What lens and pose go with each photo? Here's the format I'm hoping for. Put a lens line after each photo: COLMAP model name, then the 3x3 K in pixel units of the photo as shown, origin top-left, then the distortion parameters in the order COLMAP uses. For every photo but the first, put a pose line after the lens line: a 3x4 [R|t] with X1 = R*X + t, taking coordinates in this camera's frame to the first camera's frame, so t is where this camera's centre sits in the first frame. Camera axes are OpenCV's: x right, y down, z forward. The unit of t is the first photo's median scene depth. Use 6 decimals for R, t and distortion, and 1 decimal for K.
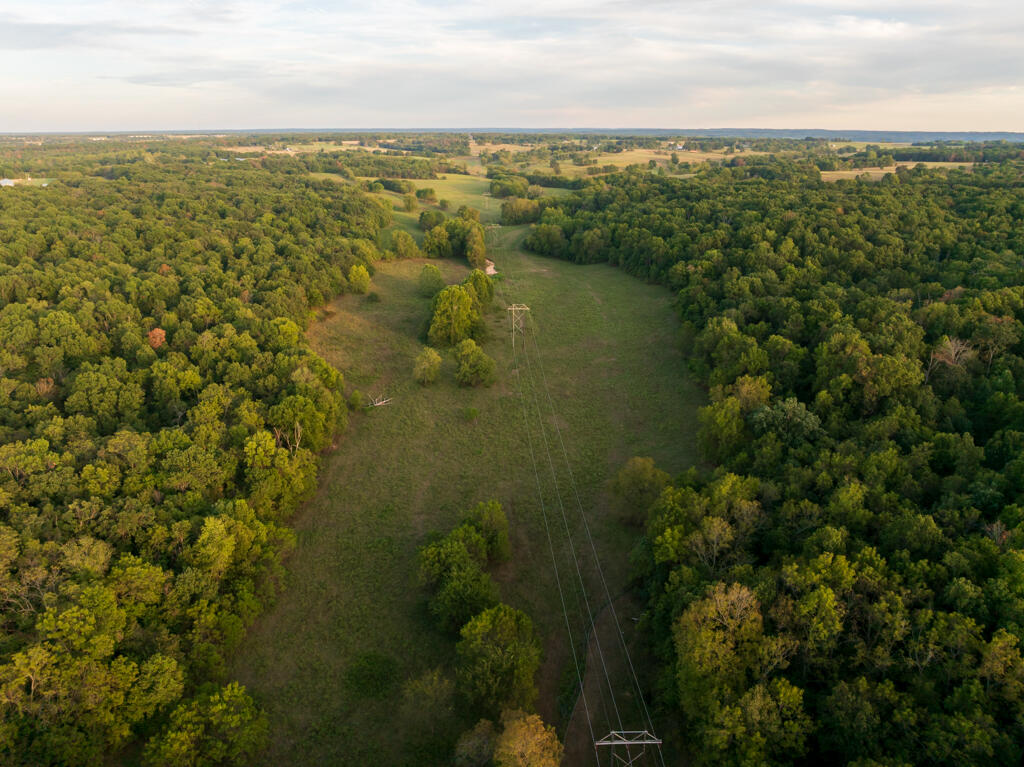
lens RADIAL K [[725.2, 0, 516.0], [0, 725.2, 392.8], [0, 0, 1]] dist [-0.051601, 0.030137]
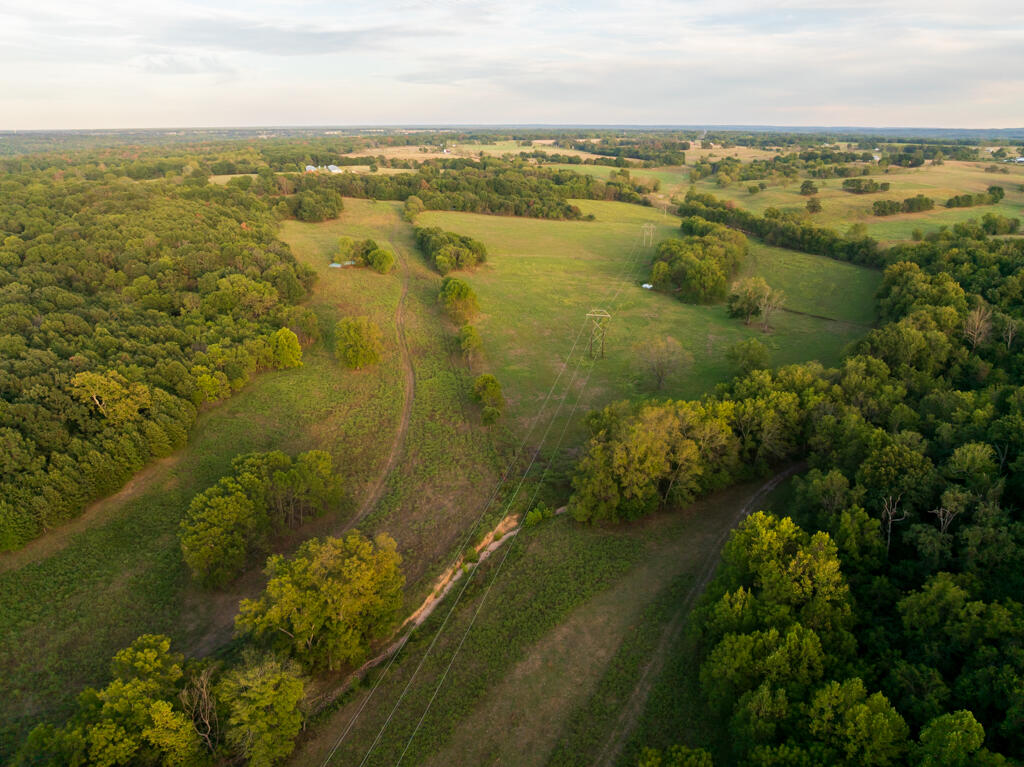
lens RADIAL K [[725.2, 0, 510.3], [0, 725.2, 377.2], [0, 0, 1]] dist [-0.051601, 0.030137]
pose [[0.947364, 0.106149, -0.302050, 0.015449], [-0.110745, 0.993847, 0.001920, -0.136252], [0.300396, 0.031631, 0.953290, 0.369606]]
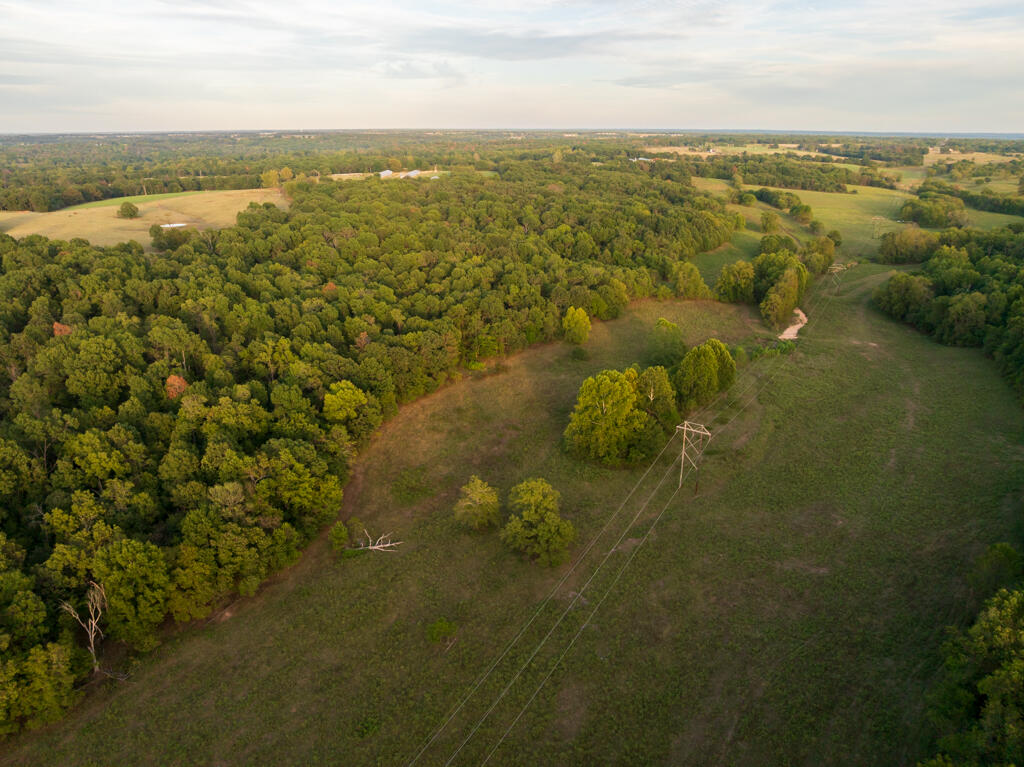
lens RADIAL K [[725.2, 0, 519.6], [0, 725.2, 389.6], [0, 0, 1]] dist [-0.051601, 0.030137]
pose [[0.830398, 0.193423, -0.522519, 0.042249], [-0.196091, 0.979266, 0.050866, -0.033859], [0.521524, 0.060222, 0.851109, 0.092599]]
